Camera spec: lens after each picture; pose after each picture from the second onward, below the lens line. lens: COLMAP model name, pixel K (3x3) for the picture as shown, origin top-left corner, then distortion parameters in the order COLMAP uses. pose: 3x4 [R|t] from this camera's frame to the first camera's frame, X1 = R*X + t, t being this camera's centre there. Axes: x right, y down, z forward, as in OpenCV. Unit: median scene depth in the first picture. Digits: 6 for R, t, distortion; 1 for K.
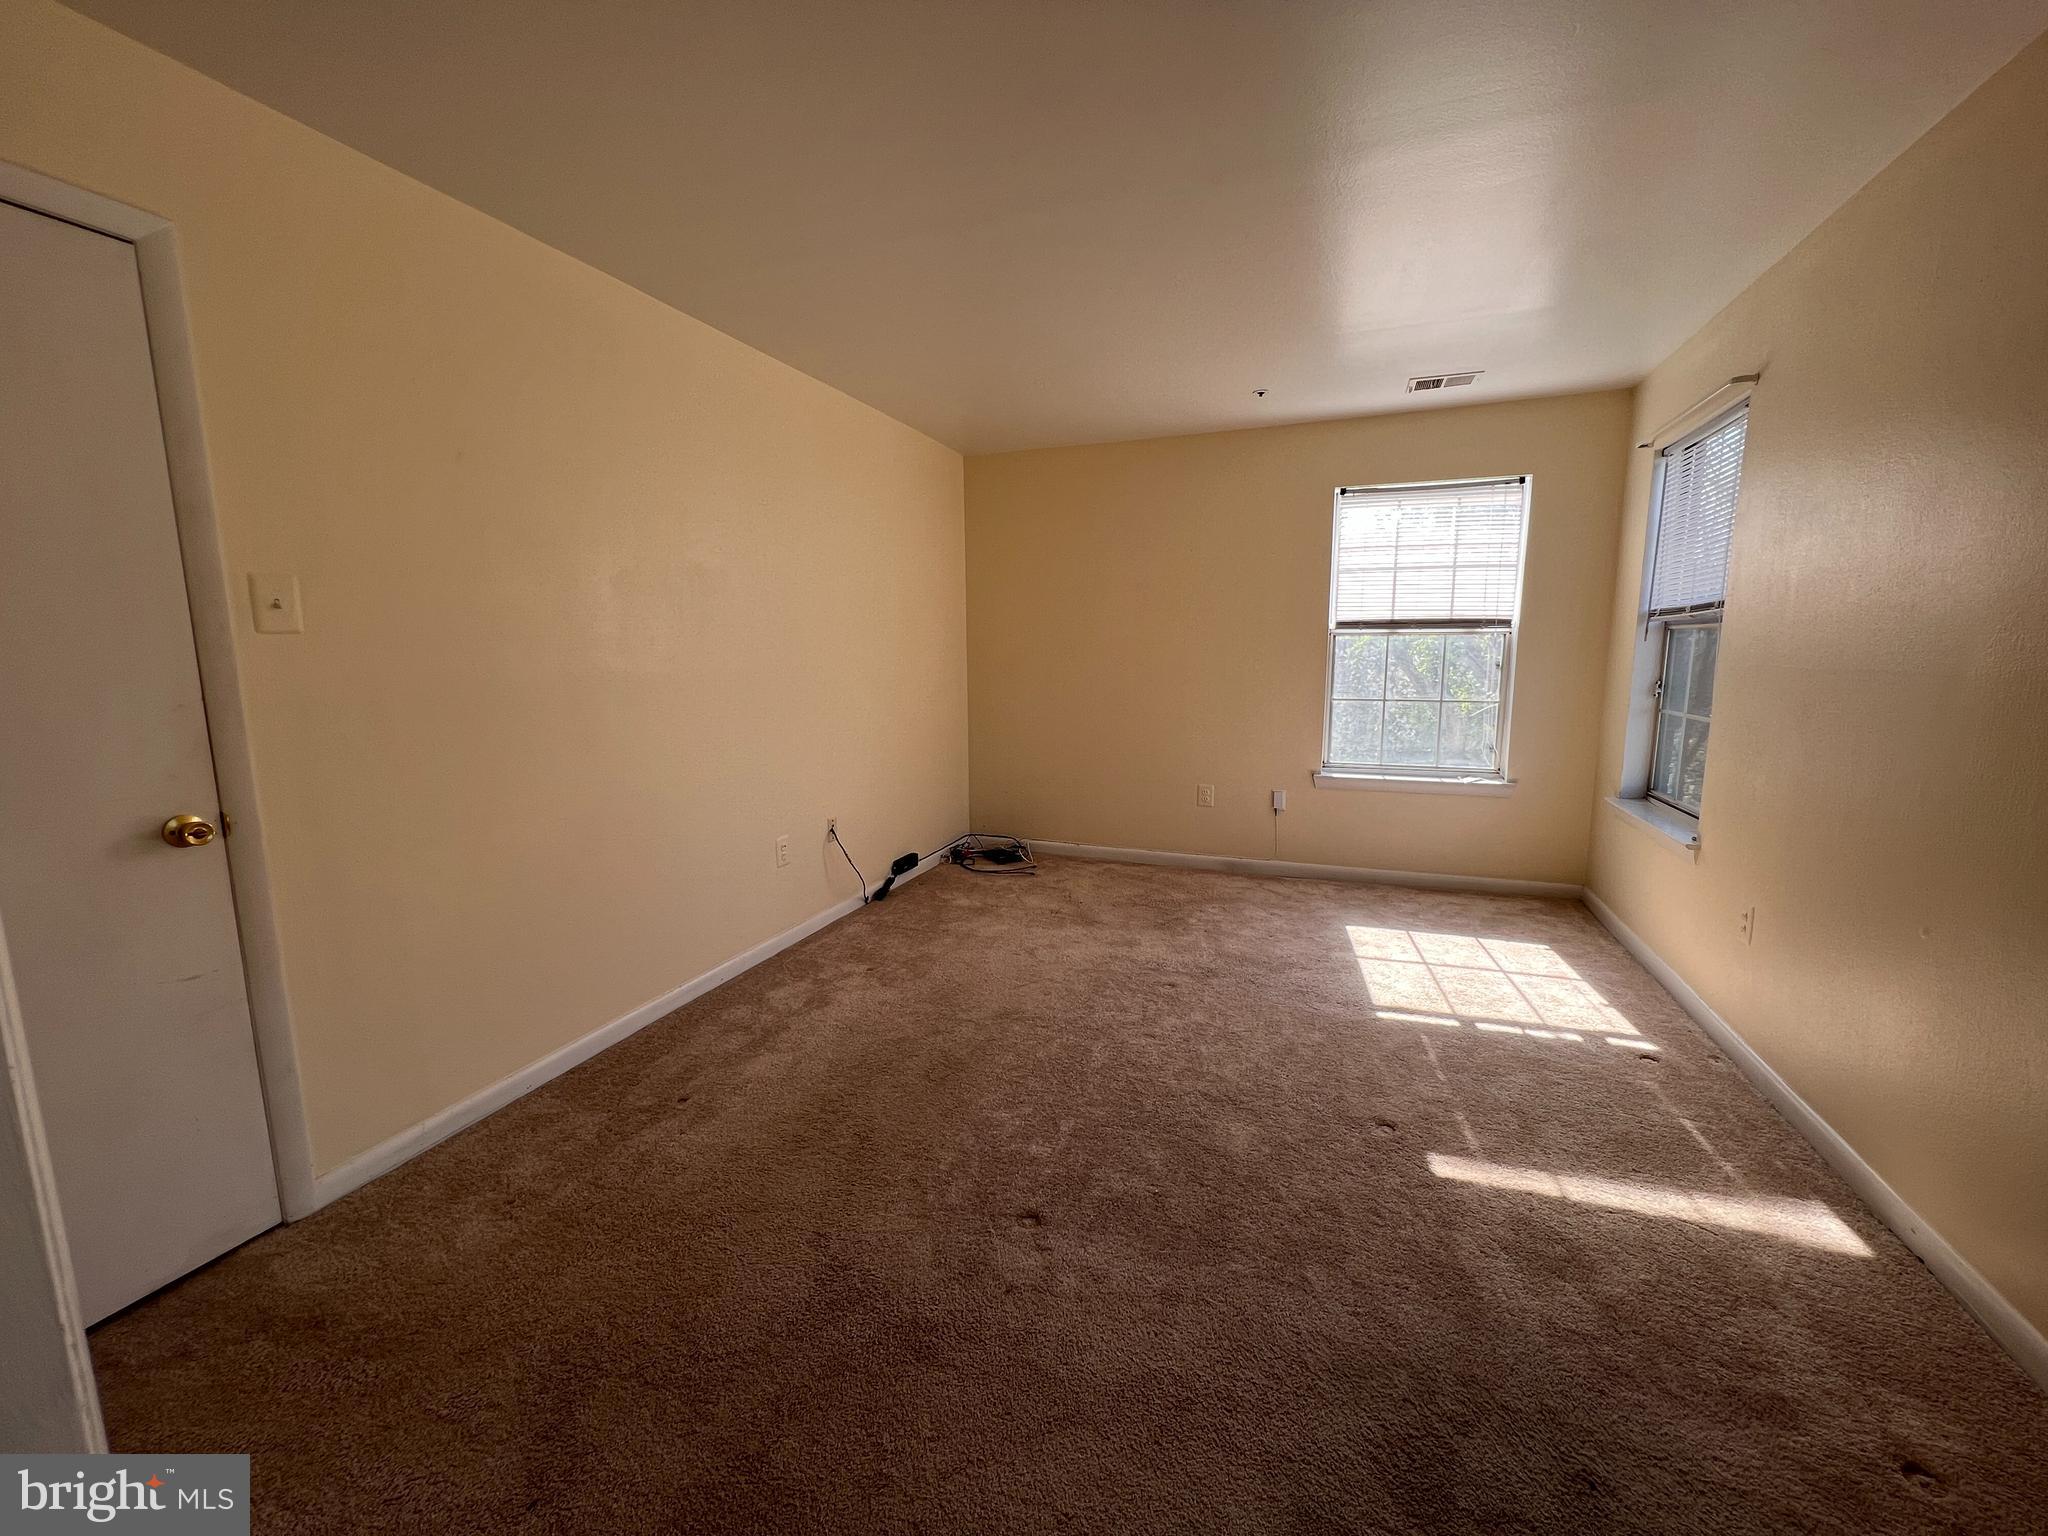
lens RADIAL K [[819.3, 0, 1026.0], [0, 819.3, 764.7], [0, 0, 1]] dist [-0.000581, 0.000192]
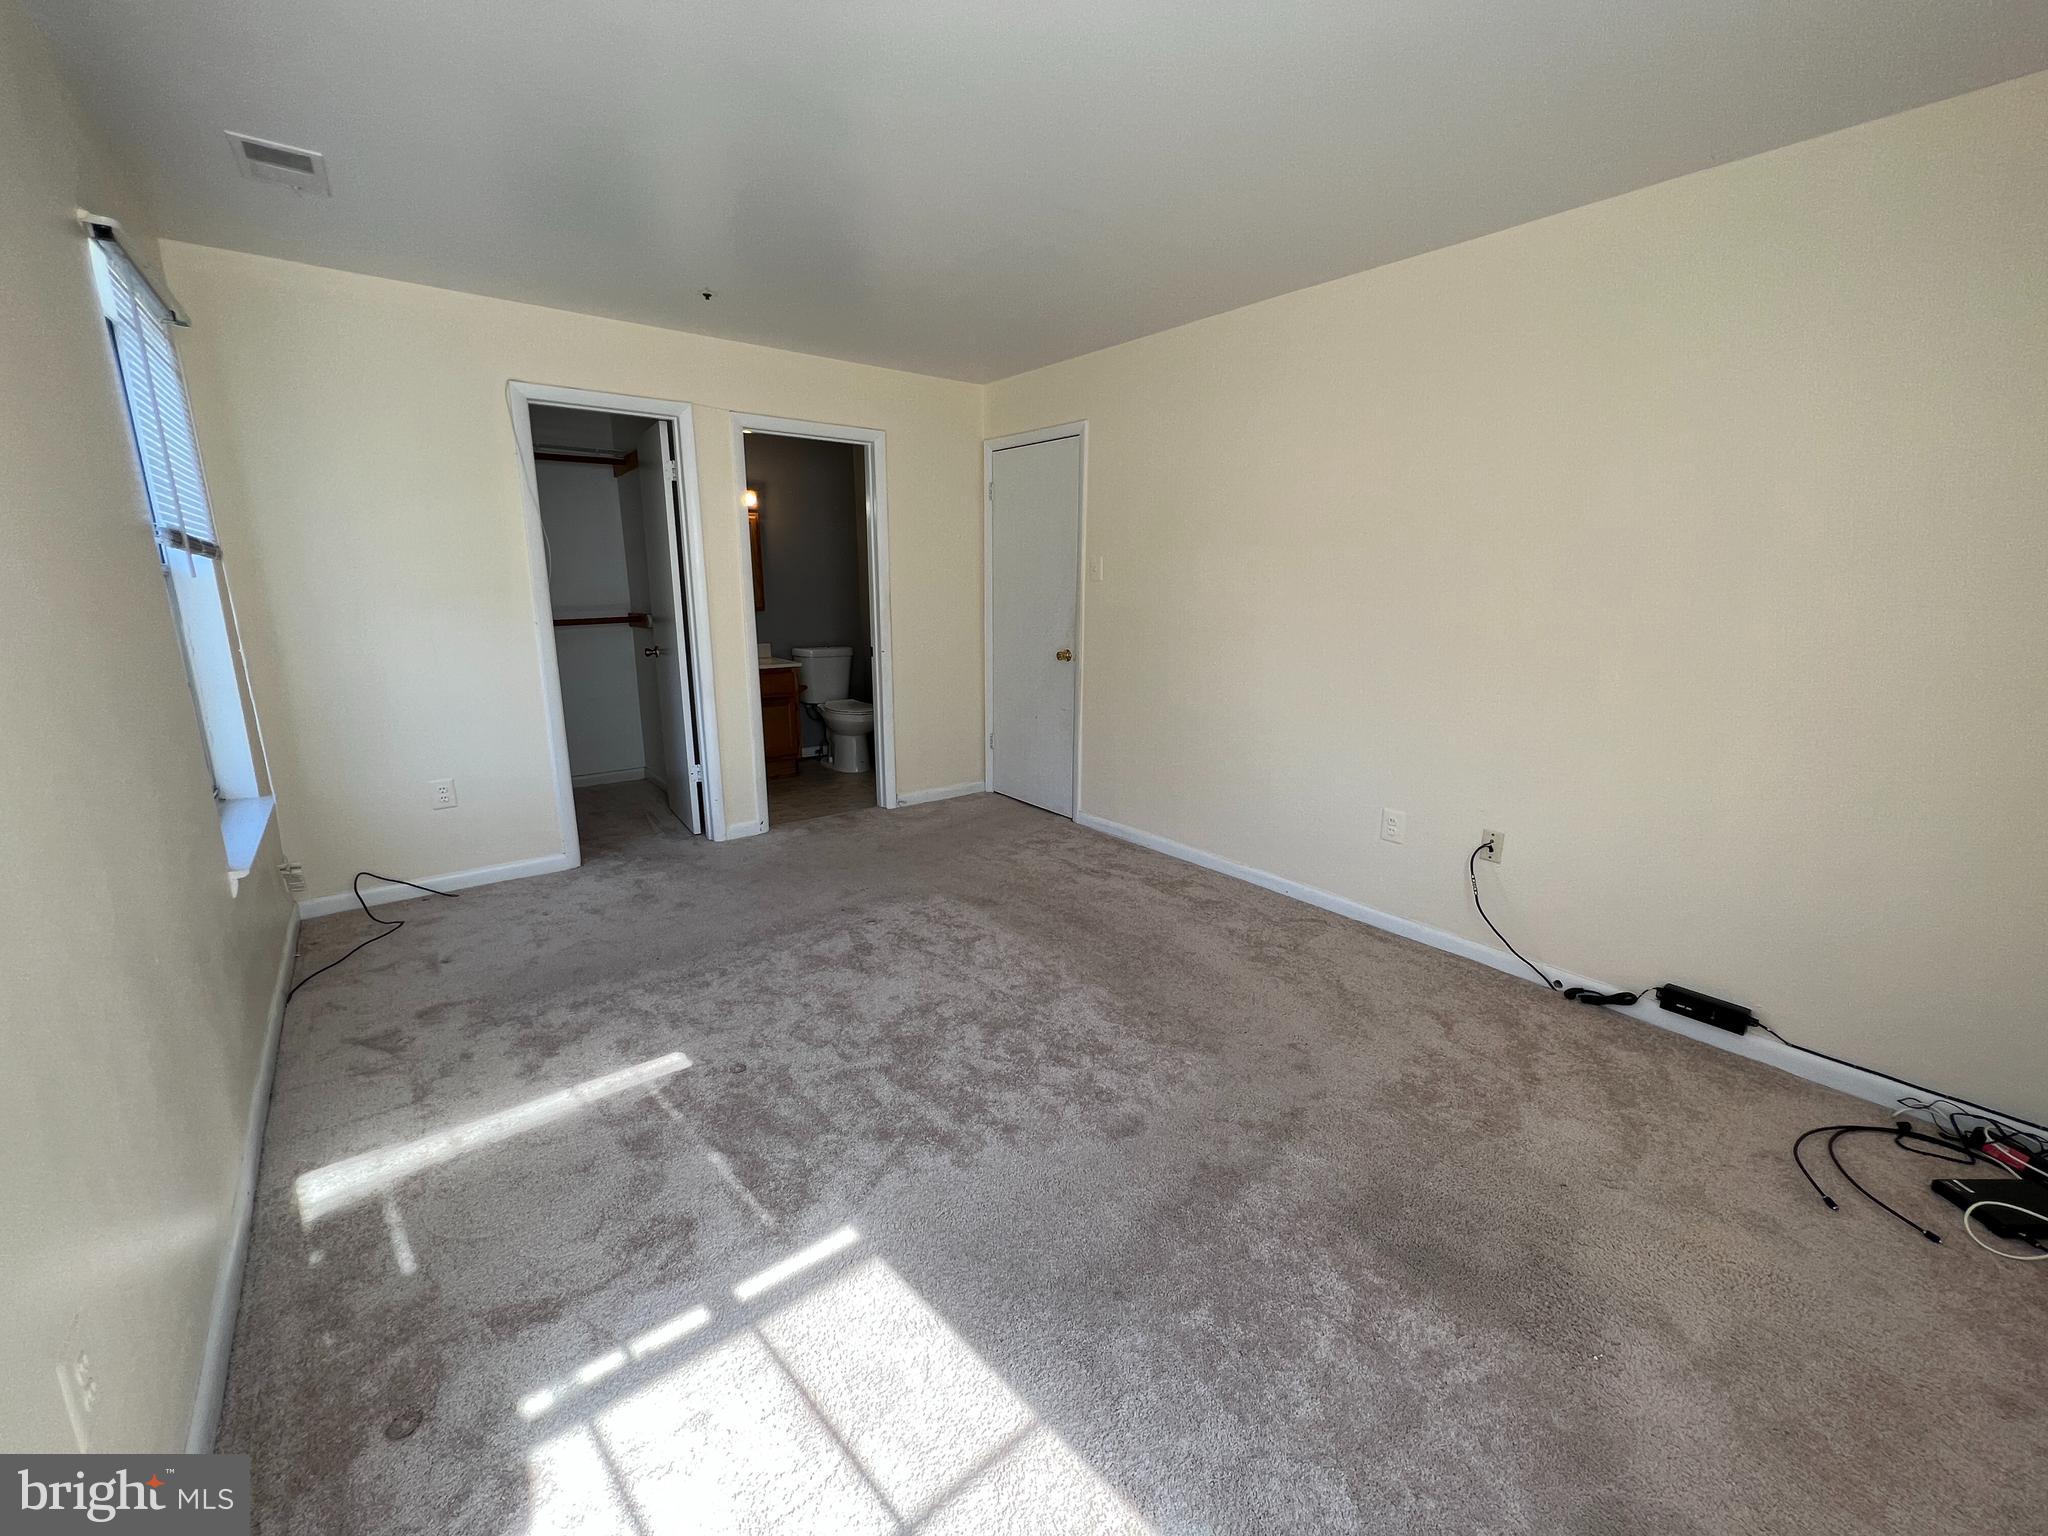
lens RADIAL K [[819.3, 0, 1026.0], [0, 819.3, 764.7], [0, 0, 1]] dist [-0.000581, 0.000192]
pose [[-0.515844, 0.199708, -0.833079, 0.610615], [-0.130315, 0.942839, 0.306711, -0.169979], [0.846713, 0.266778, -0.460333, 0.987005]]
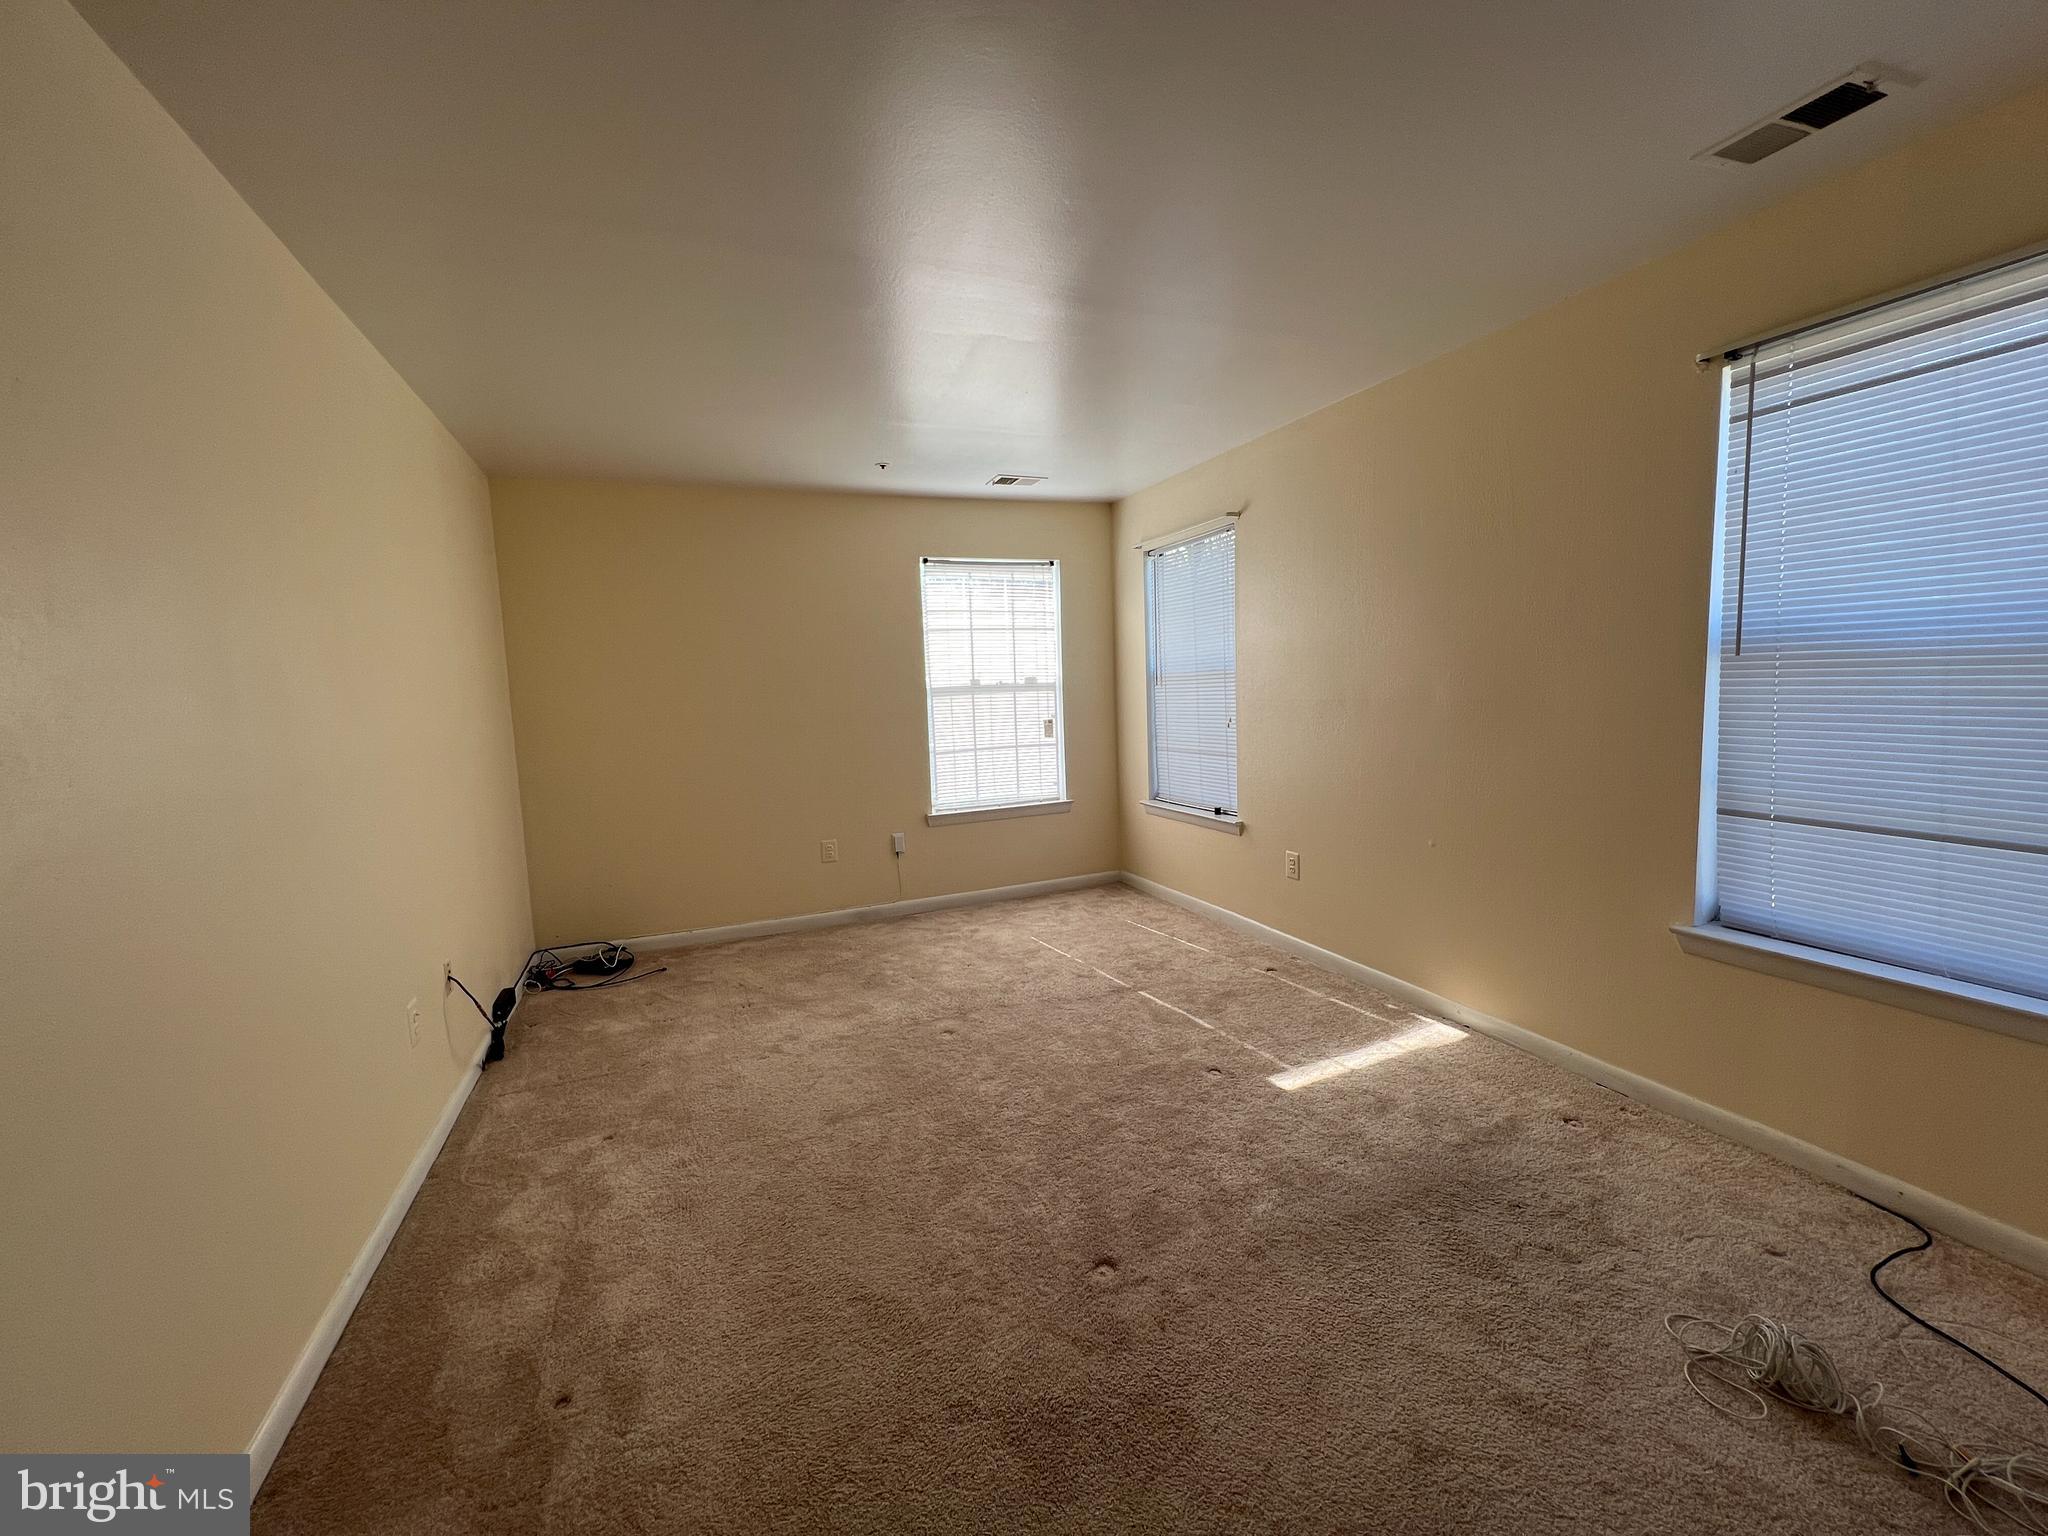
lens RADIAL K [[826.9, 0, 1003.9], [0, 826.9, 761.4], [0, 0, 1]] dist [0.001328, -0.000268]
pose [[0.730364, -0.085864, 0.677640, -0.368518], [0.134110, 0.990784, -0.019001, -0.027960], [-0.669764, 0.104756, 0.735148, 0.139318]]
